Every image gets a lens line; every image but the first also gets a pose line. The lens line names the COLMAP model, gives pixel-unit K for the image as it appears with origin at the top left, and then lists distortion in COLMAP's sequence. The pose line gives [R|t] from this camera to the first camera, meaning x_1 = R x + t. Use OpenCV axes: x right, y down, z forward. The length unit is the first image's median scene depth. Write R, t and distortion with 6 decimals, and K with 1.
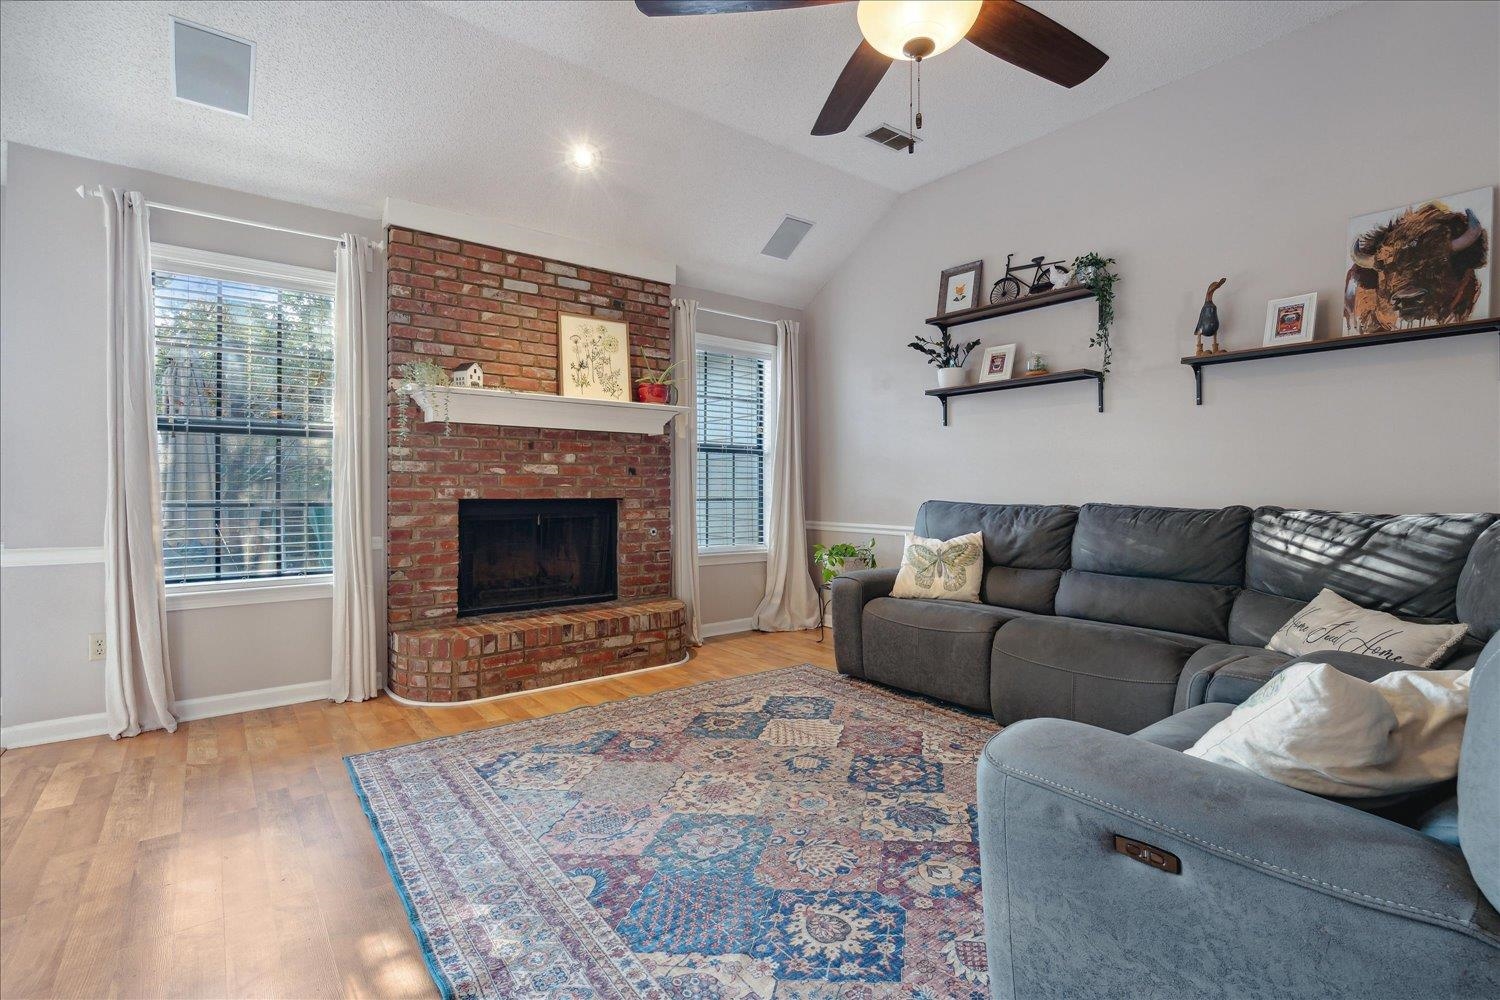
lens RADIAL K [[689.9, 0, 747.4], [0, 689.9, 488.2], [0, 0, 1]] dist [-0.003070, 0.000412]
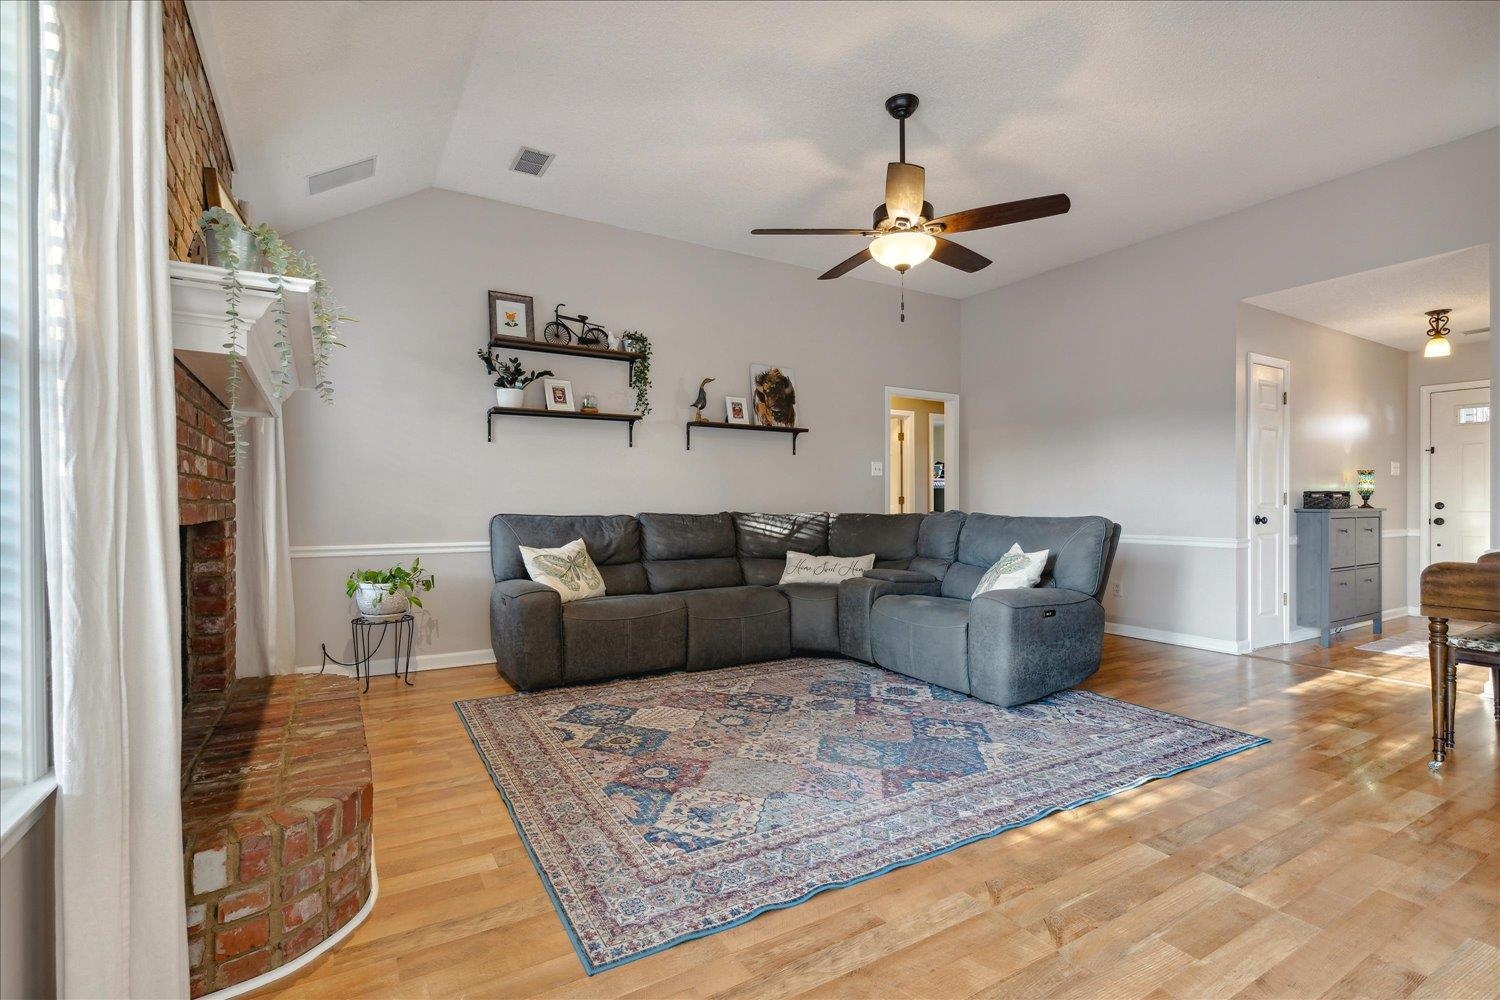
lens RADIAL K [[696.4, 0, 747.9], [0, 696.4, 505.3], [0, 0, 1]] dist [-0.004128, -0.000131]
pose [[0.125525, -0.006226, 0.992071, -0.960824], [0.001301, 0.999980, 0.006111, -0.001465], [-0.992090, 0.000523, 0.125530, 0.671149]]
